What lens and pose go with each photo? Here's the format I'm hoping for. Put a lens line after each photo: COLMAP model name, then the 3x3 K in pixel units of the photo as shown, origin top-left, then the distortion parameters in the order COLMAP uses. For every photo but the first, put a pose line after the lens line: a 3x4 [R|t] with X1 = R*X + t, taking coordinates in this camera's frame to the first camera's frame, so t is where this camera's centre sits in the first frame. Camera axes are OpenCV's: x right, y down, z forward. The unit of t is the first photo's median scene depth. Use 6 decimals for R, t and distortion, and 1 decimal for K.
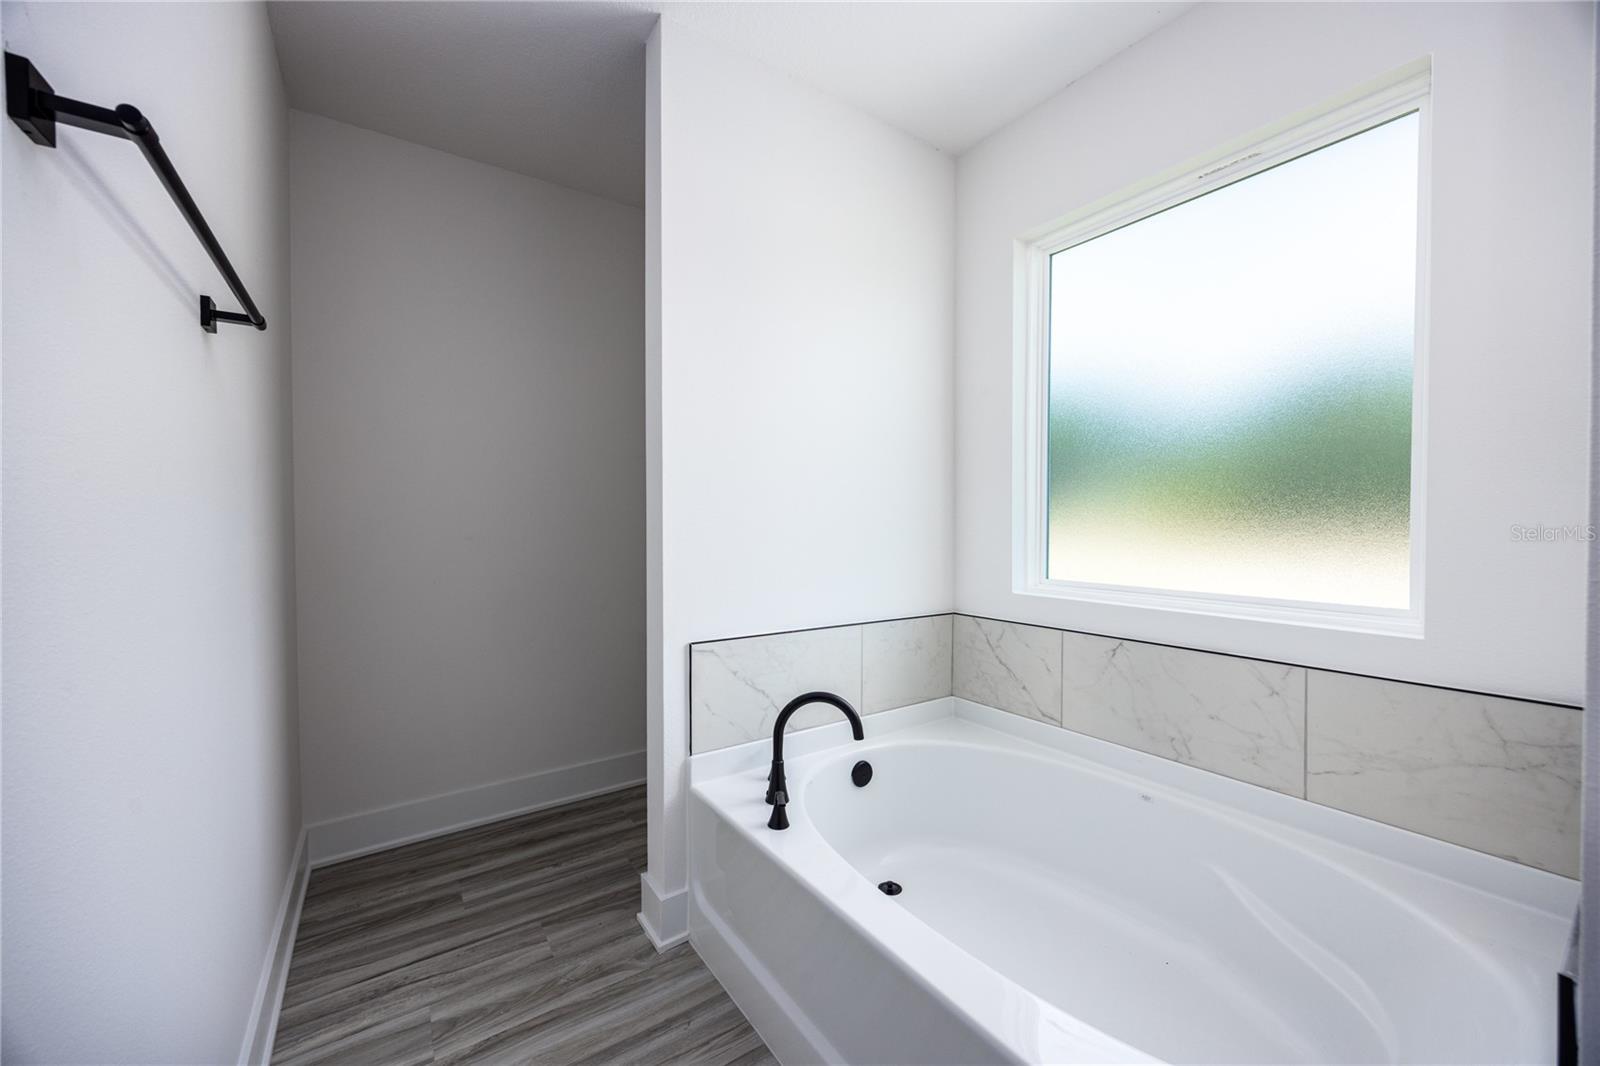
lens RADIAL K [[611.0, 0, 803.2], [0, 611.0, 529.2], [0, 0, 1]] dist [-0.002181, -0.000080]
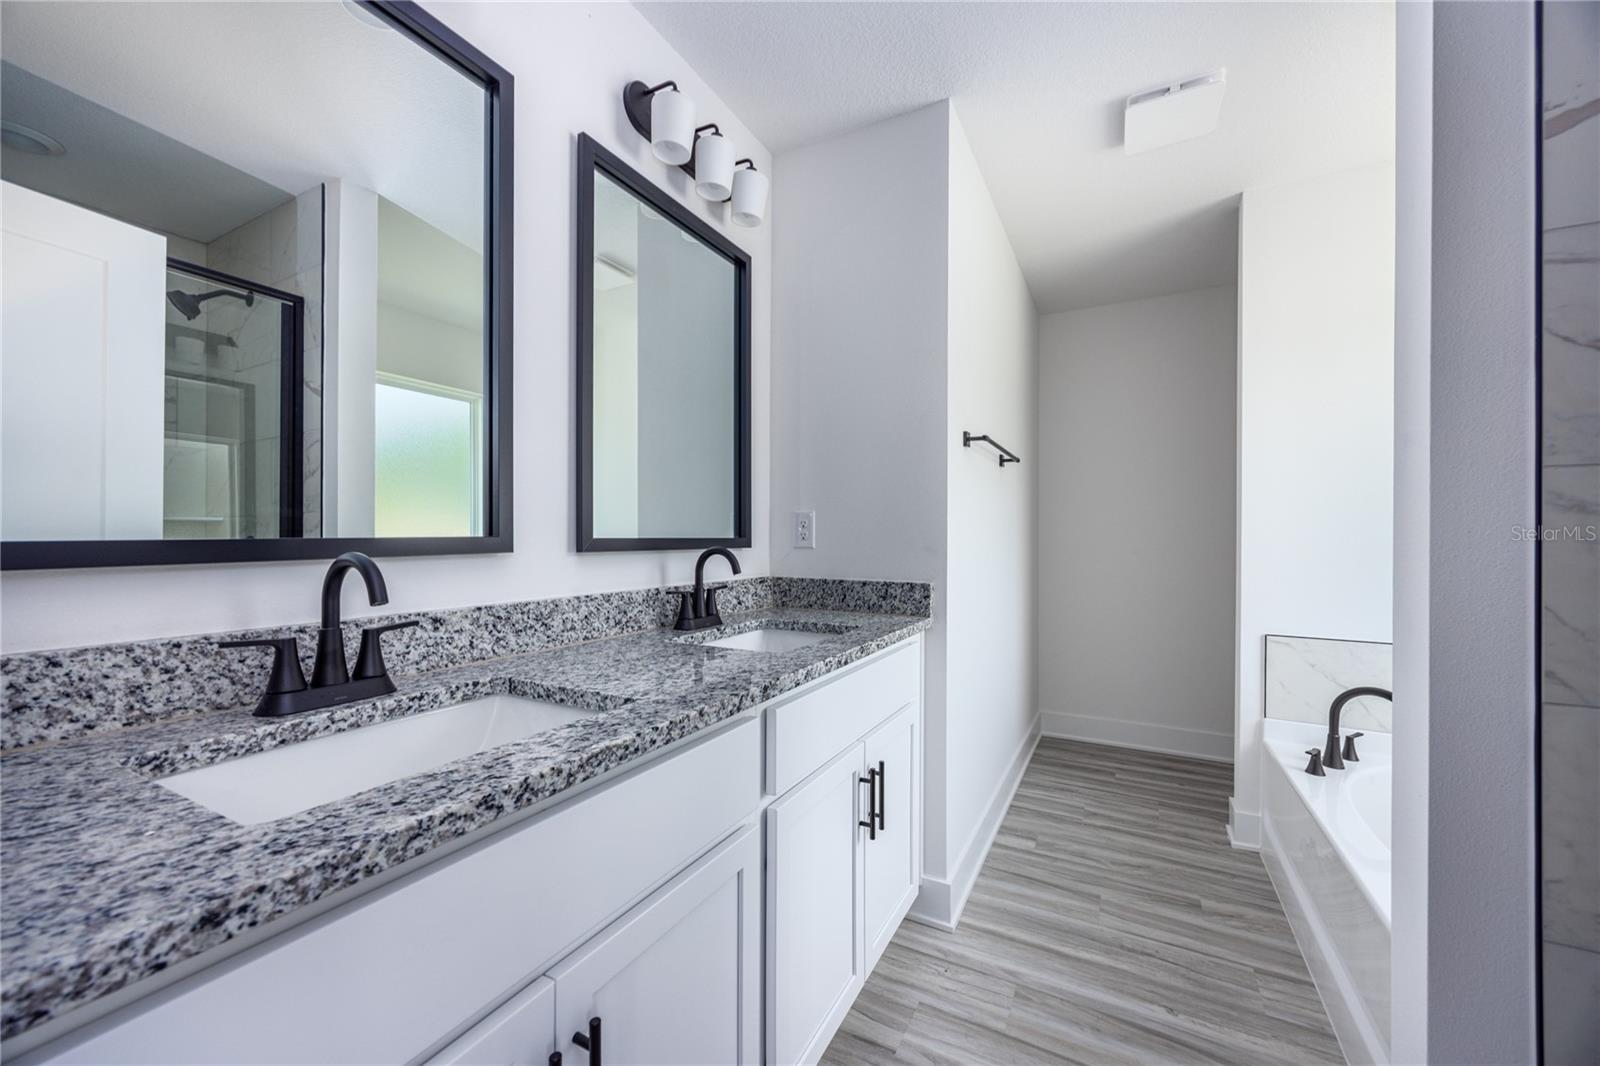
lens RADIAL K [[611.0, 0, 800.8], [0, 611.0, 531.9], [0, 0, 1]] dist [-0.002181, -0.000080]
pose [[0.454155, 0.003820, -0.890915, 0.563140], [-0.021902, 0.999736, -0.006878, -0.009072], [0.890654, 0.022637, 0.454119, -0.551331]]
